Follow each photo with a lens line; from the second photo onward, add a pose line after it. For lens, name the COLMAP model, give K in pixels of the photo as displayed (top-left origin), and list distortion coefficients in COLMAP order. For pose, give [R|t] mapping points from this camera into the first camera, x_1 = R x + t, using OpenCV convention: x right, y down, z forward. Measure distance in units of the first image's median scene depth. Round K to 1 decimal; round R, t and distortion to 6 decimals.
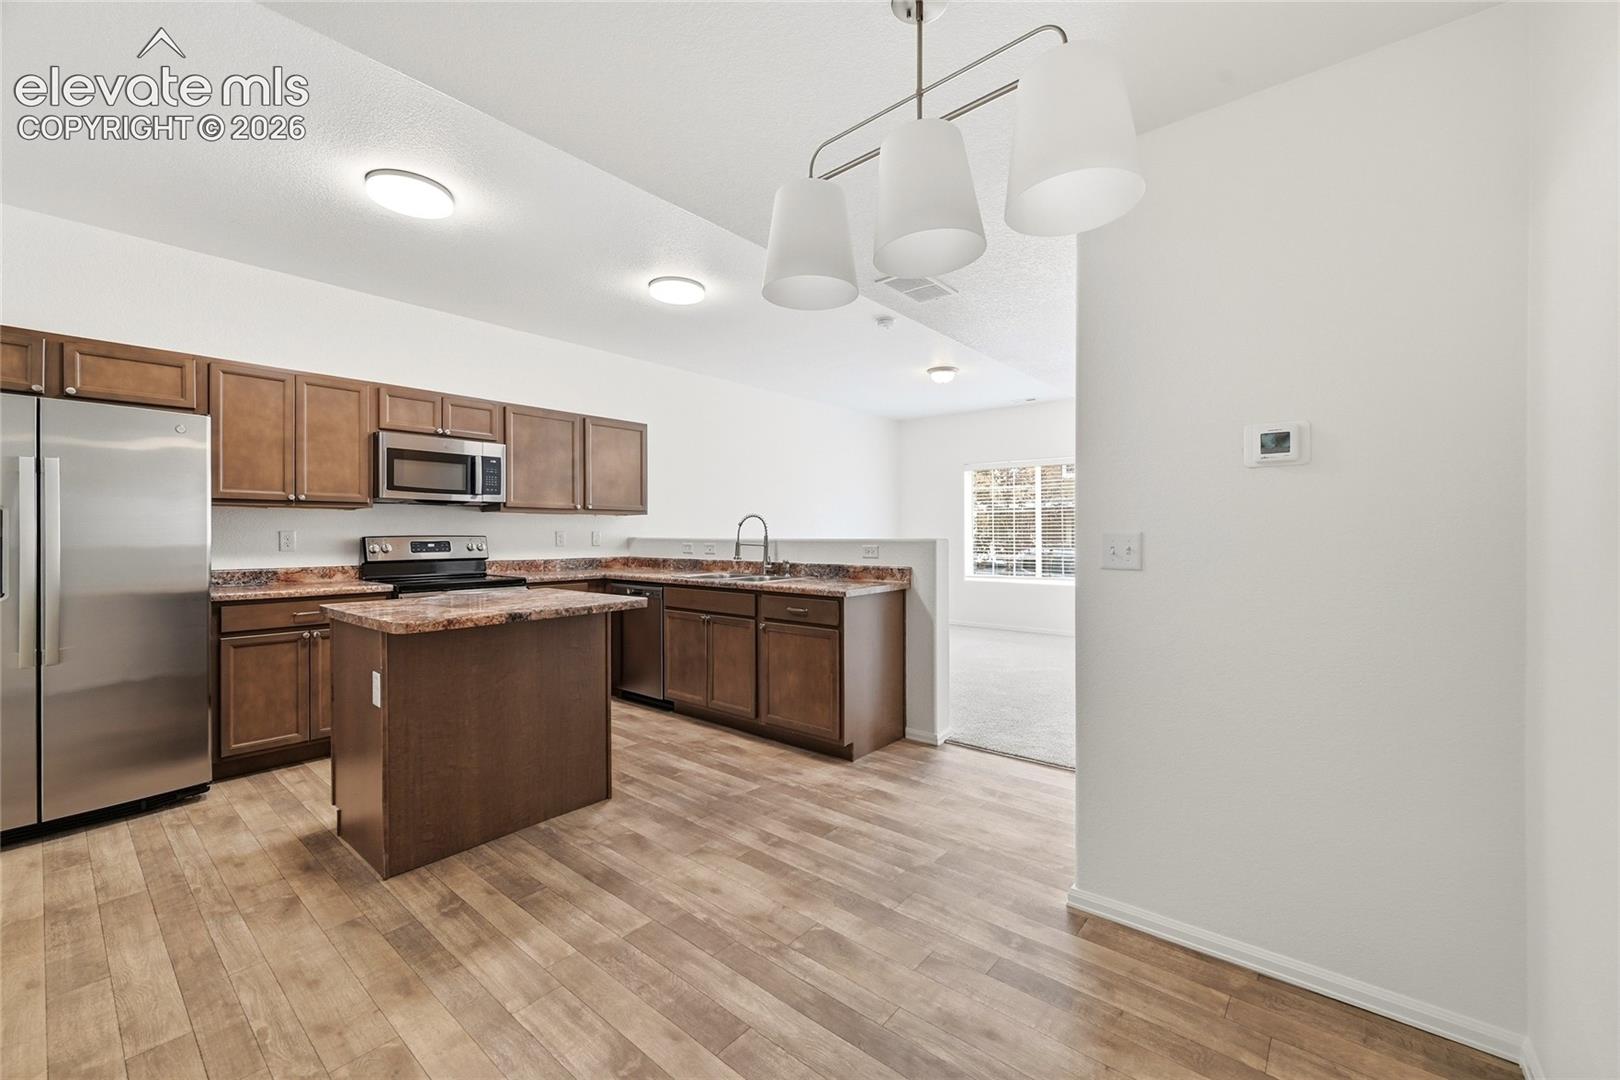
lens RADIAL K [[659.1, 0, 820.8], [0, 659.1, 533.1], [0, 0, 1]] dist [-0.000903, 0.000081]
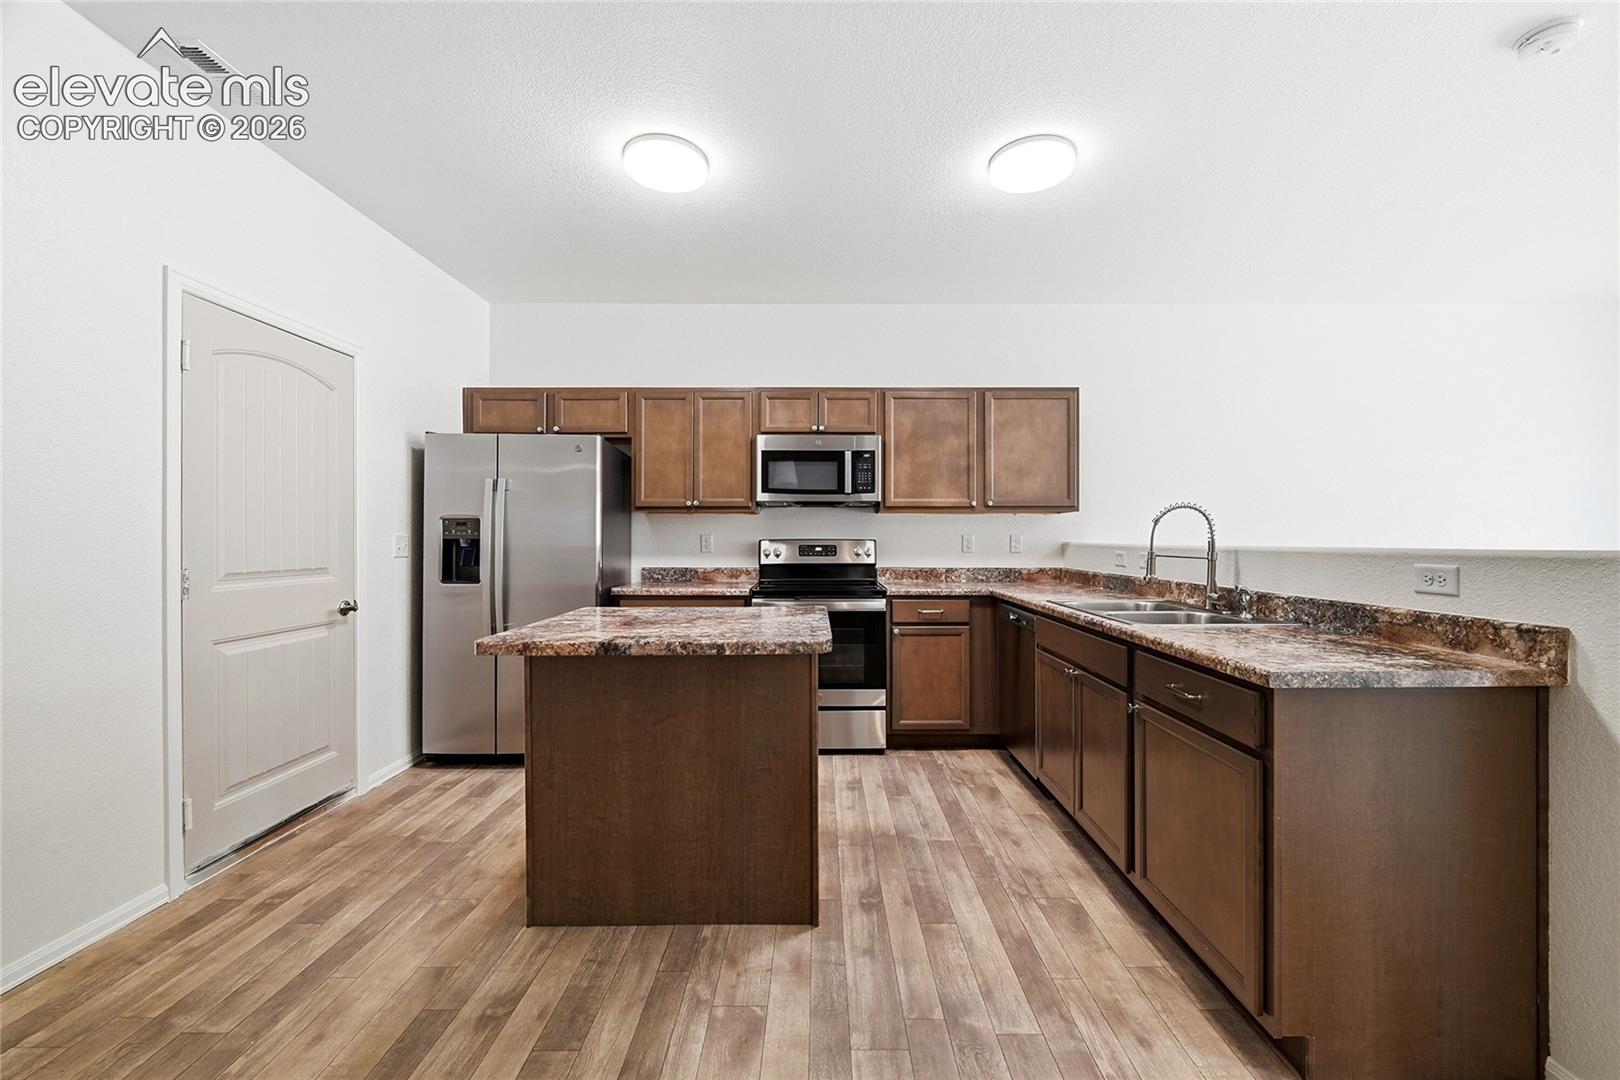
lens RADIAL K [[647.7, 0, 810.0], [0, 647.7, 540.0], [0, 0, 1]] dist [-0.001158, -0.000059]
pose [[0.629096, 0.003274, -0.777321, 0.151460], [-0.000802, 0.999993, 0.003563, 0.001990], [0.777327, -0.001618, 0.629094, 0.450218]]
